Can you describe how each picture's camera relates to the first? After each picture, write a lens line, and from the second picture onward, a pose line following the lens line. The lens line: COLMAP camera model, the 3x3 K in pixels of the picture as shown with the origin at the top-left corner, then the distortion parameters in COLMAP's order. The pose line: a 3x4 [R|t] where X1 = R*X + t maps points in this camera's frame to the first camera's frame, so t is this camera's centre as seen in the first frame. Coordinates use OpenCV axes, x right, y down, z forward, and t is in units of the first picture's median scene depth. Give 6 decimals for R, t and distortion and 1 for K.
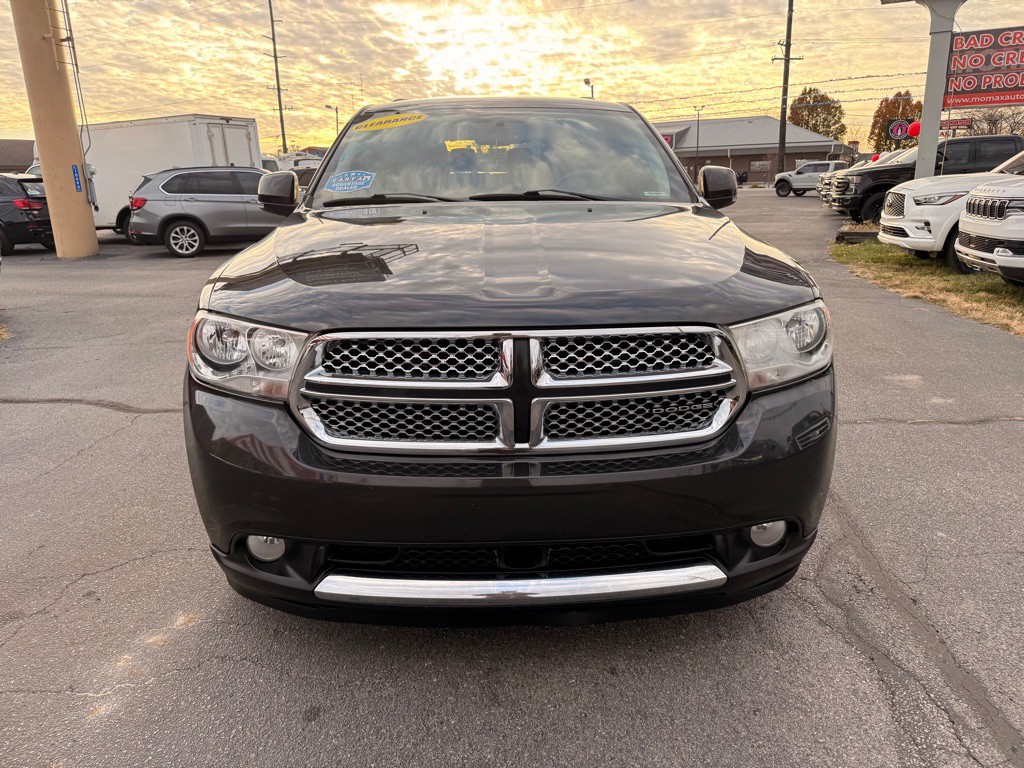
lens RADIAL K [[817.4, 0, 525.2], [0, 817.4, 381.4], [0, 0, 1]] dist [0.001162, -0.012119]
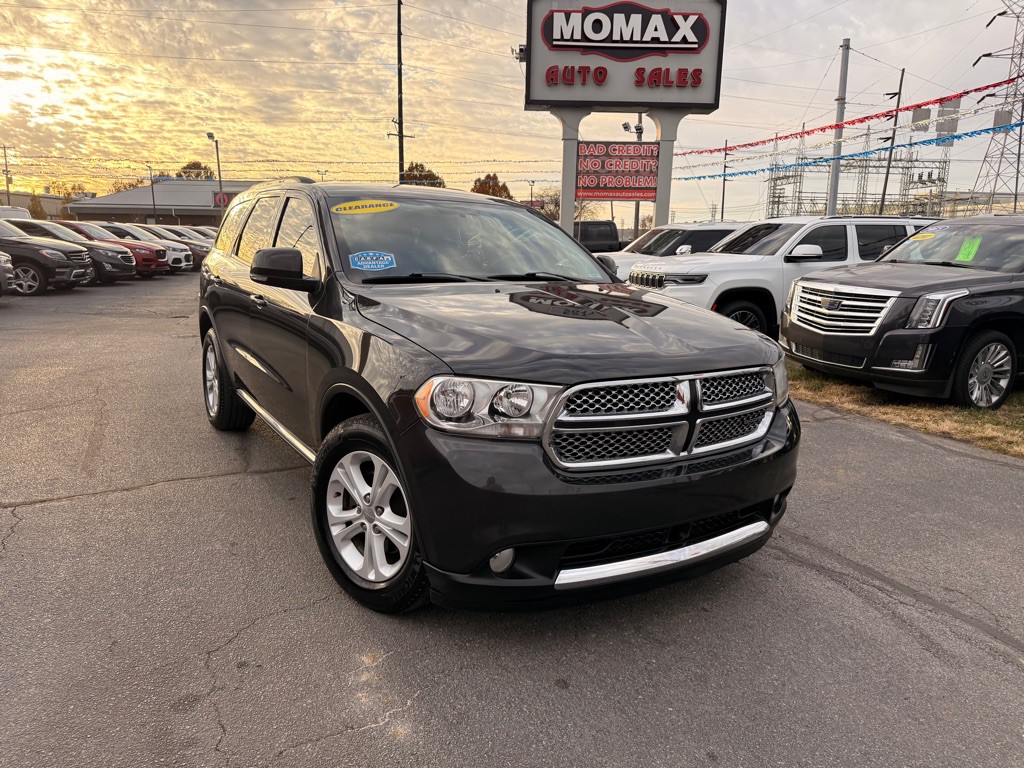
lens RADIAL K [[819.2, 0, 512.8], [0, 819.2, 363.2], [0, 0, 1]] dist [-0.000777, -0.008082]
pose [[0.848227, -0.040120, 0.528112, -0.137723], [0.082599, 0.994947, -0.057082, -0.003193], [-0.523153, 0.092040, 0.847254, -0.013154]]
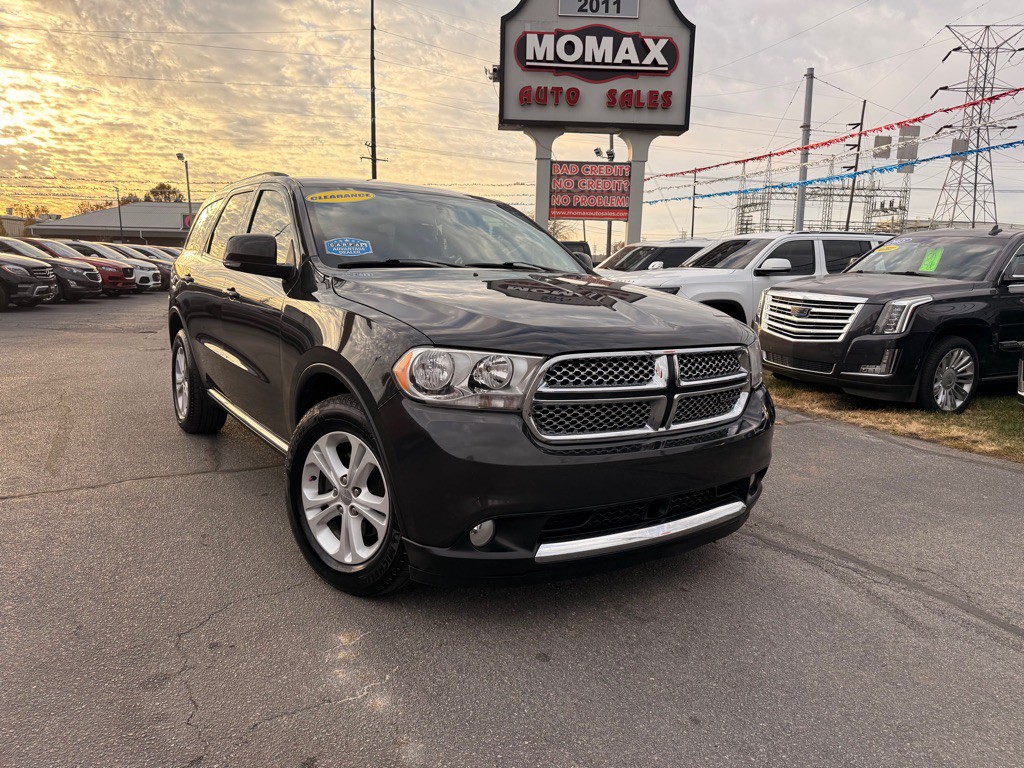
lens RADIAL K [[817.4, 0, 525.2], [0, 817.4, 381.4], [0, 0, 1]] dist [0.001162, -0.012119]
pose [[0.821382, -0.032702, 0.569440, -0.138945], [0.090794, 0.993122, -0.073931, 0.010672], [-0.563105, 0.112427, 0.818702, -0.010082]]
